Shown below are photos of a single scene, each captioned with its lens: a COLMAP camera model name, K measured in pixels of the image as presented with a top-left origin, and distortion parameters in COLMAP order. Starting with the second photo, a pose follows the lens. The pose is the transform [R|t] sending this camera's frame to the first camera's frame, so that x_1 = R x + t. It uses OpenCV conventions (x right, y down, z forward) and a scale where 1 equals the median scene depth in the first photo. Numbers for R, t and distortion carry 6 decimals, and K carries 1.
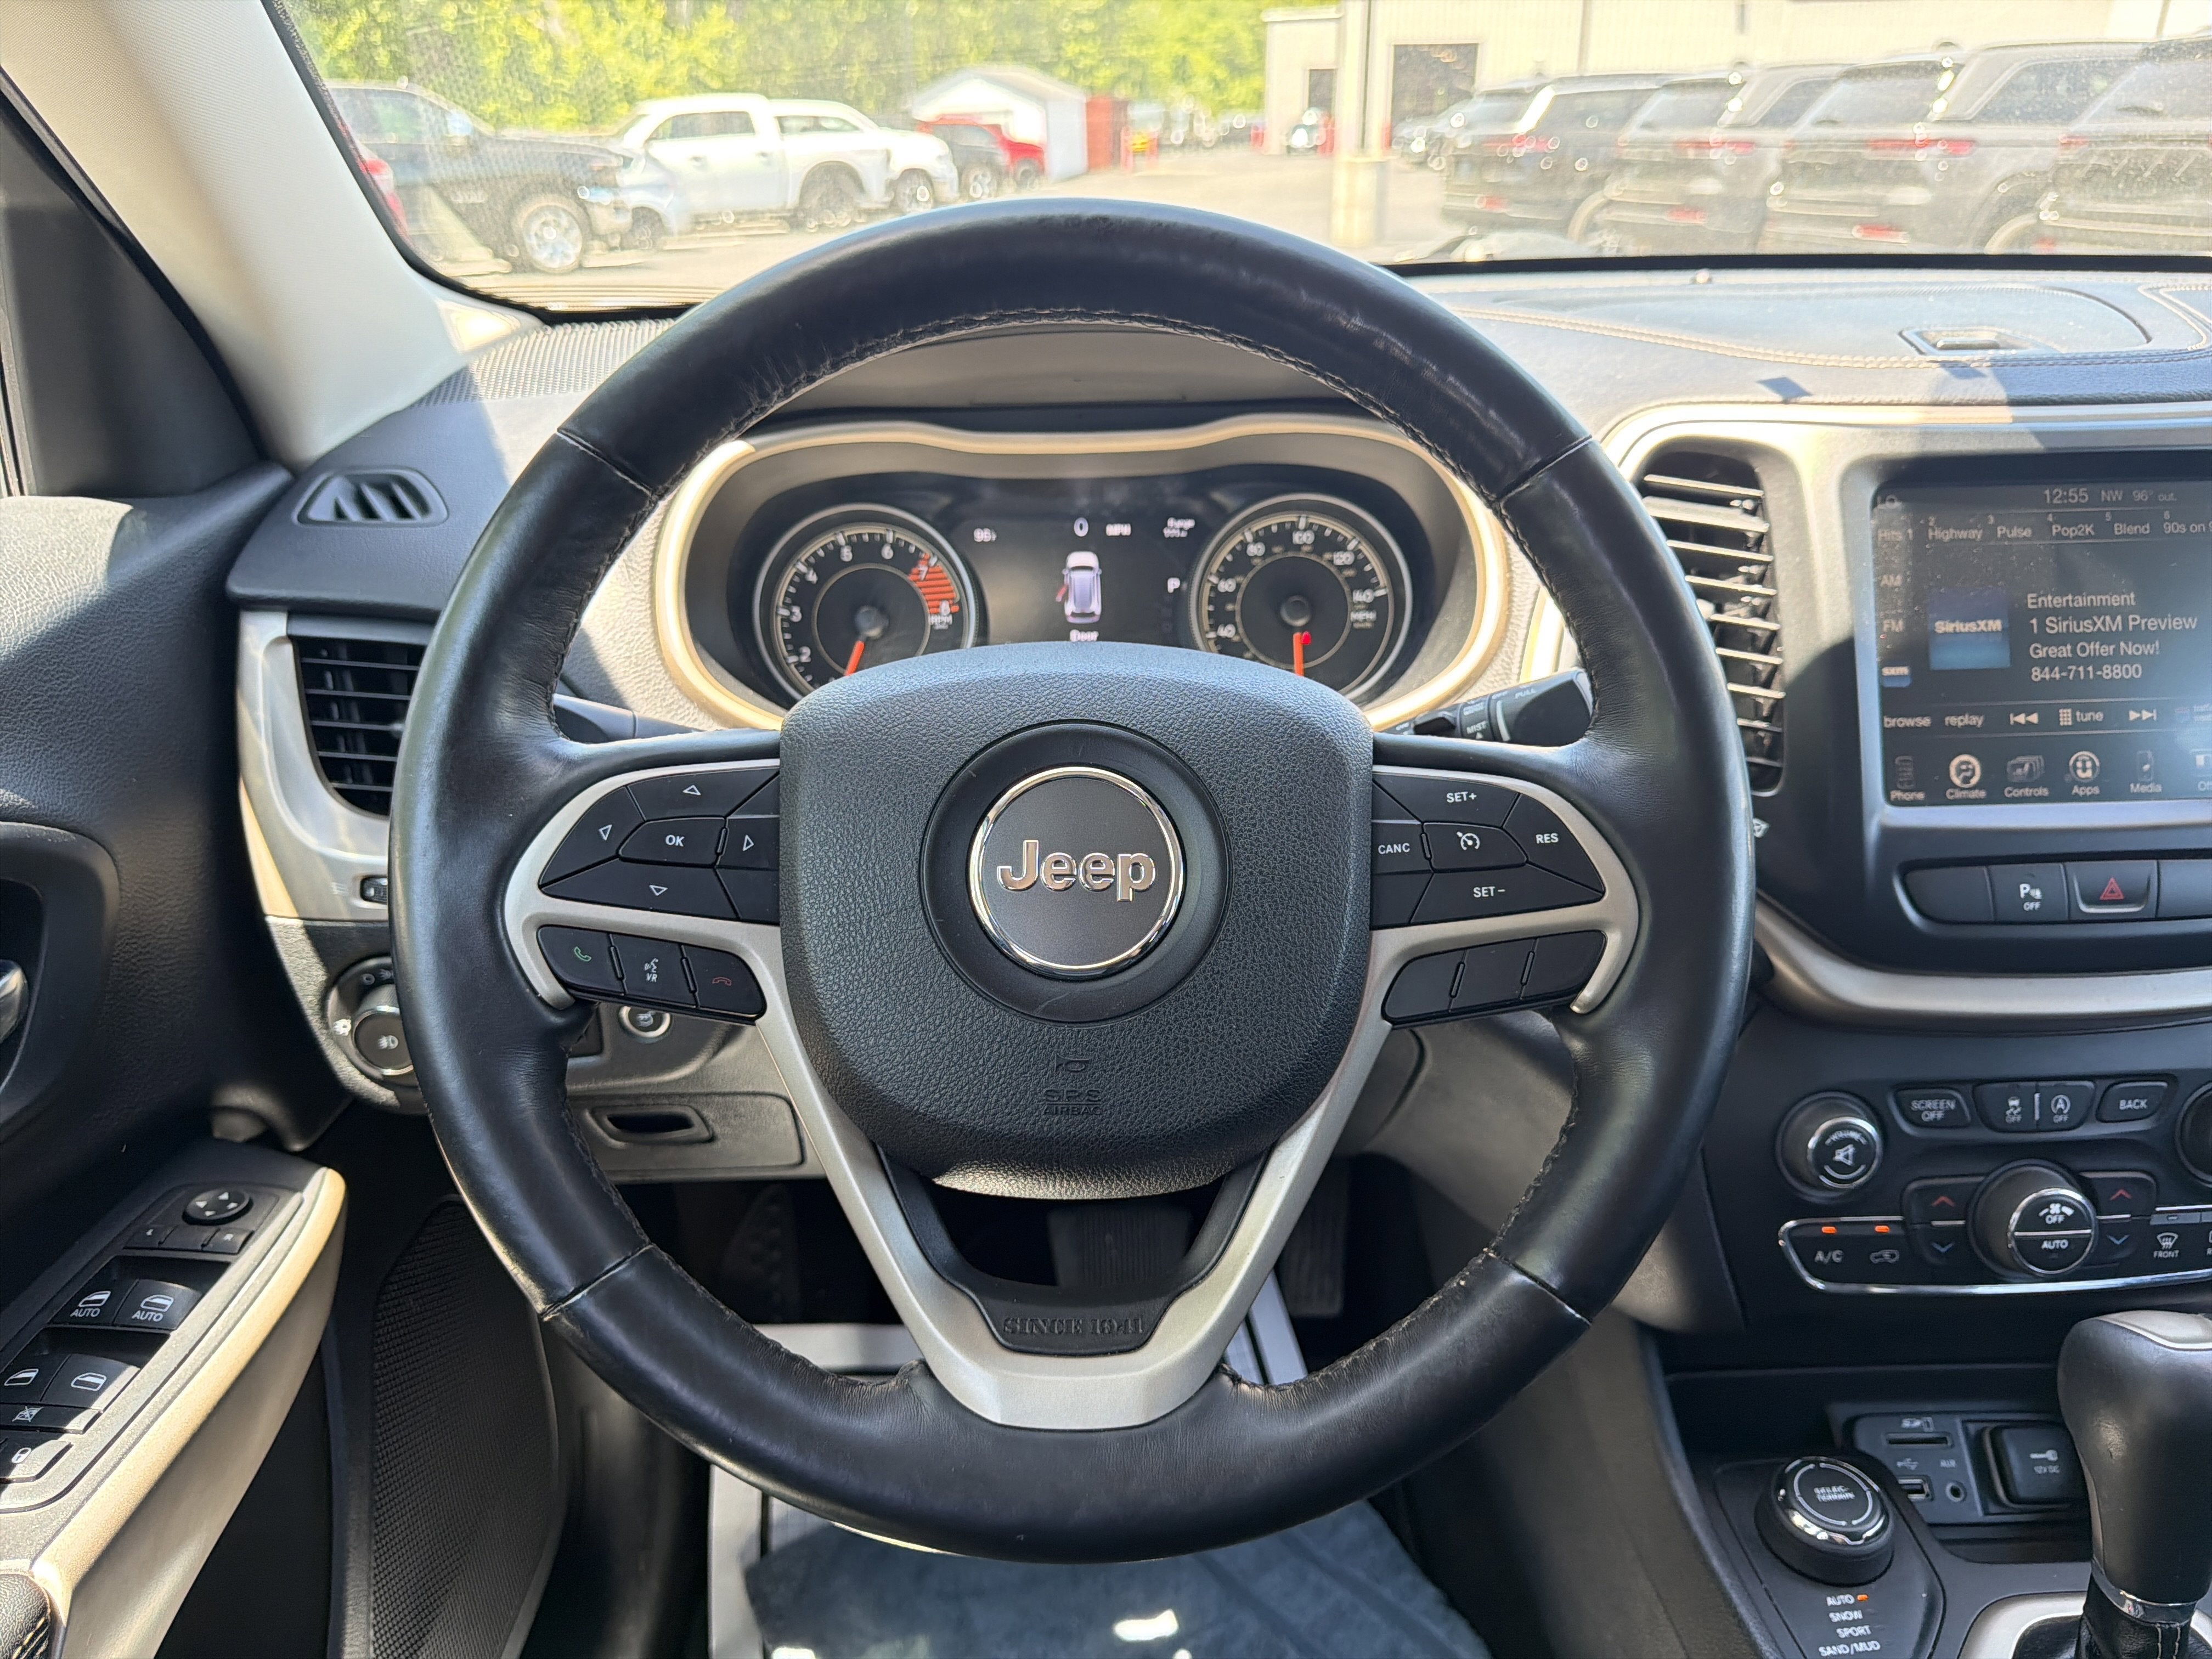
lens RADIAL K [[1659.3, 0, 1078.4], [0, 1659.3, 832.1], [0, 0, 1]] dist [0.026736, -0.039267]
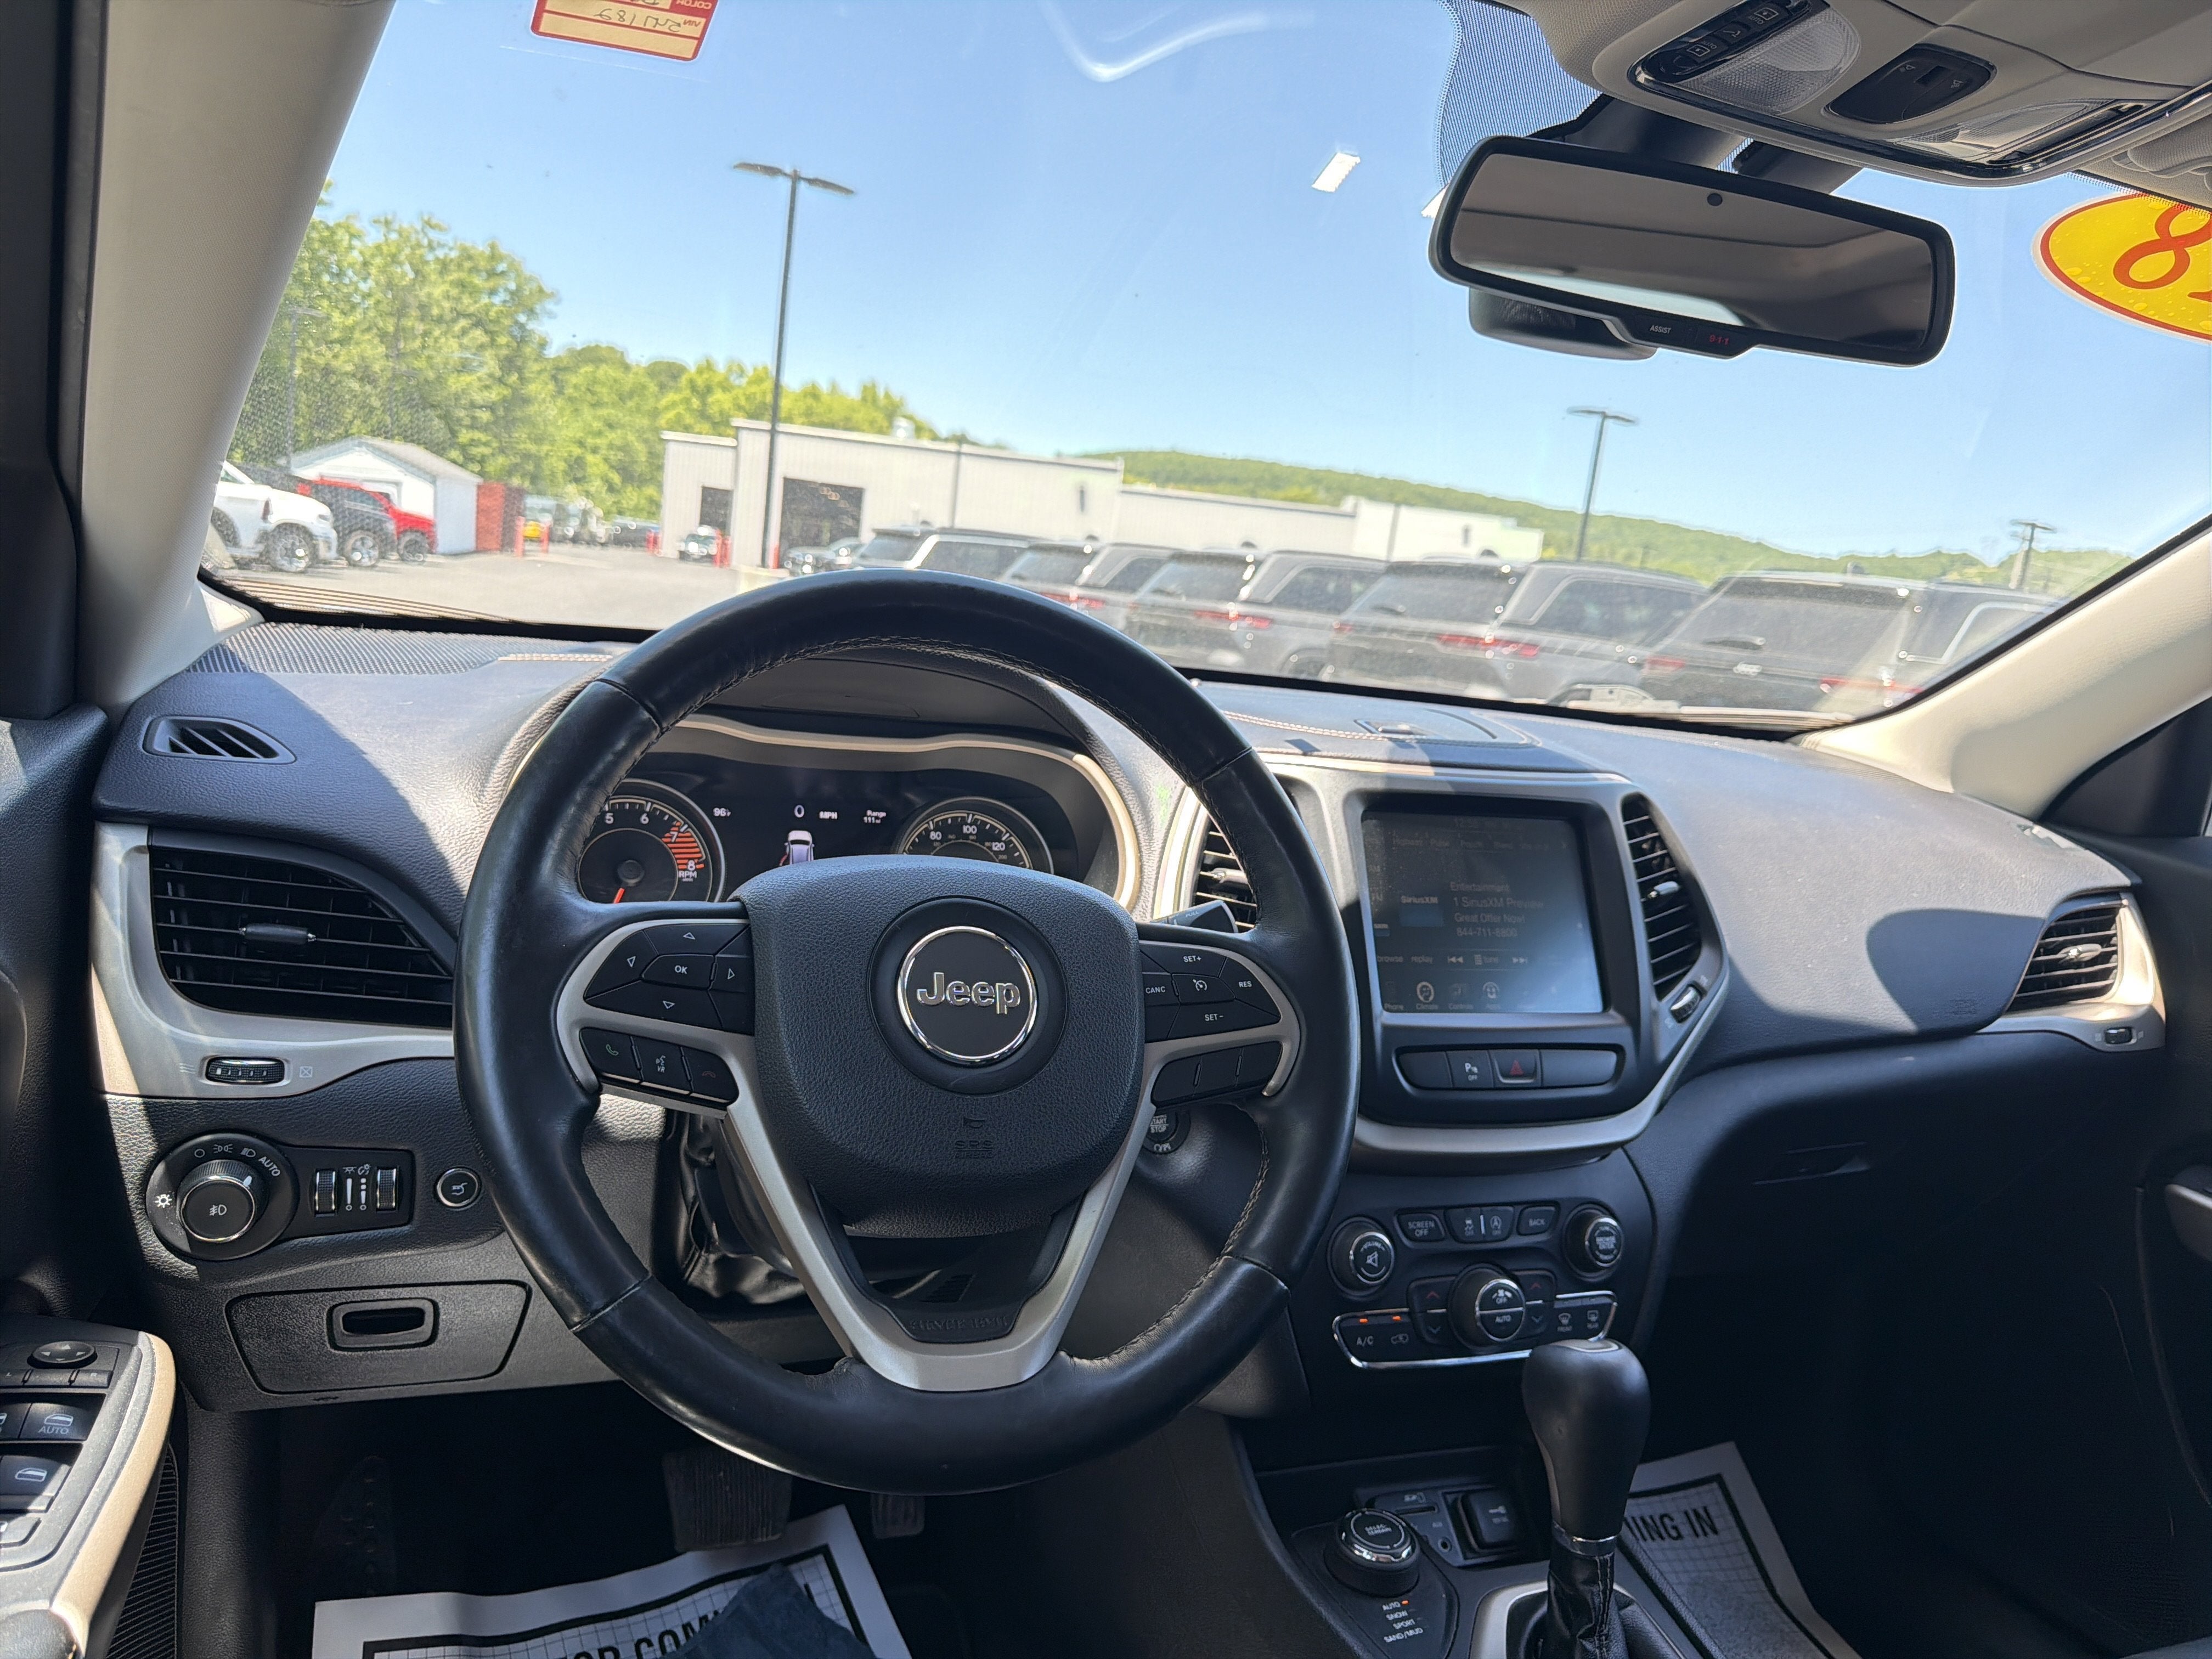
lens RADIAL K [[1659.3, 0, 1128.6], [0, 1659.3, 765.5], [0, 0, 1]] dist [0.026736, -0.039267]
pose [[0.920011, 0.078487, 0.383953, -0.307680], [0.027800, 0.964200, -0.263714, 0.150150], [-0.390906, 0.253293, 0.884893, -0.283294]]
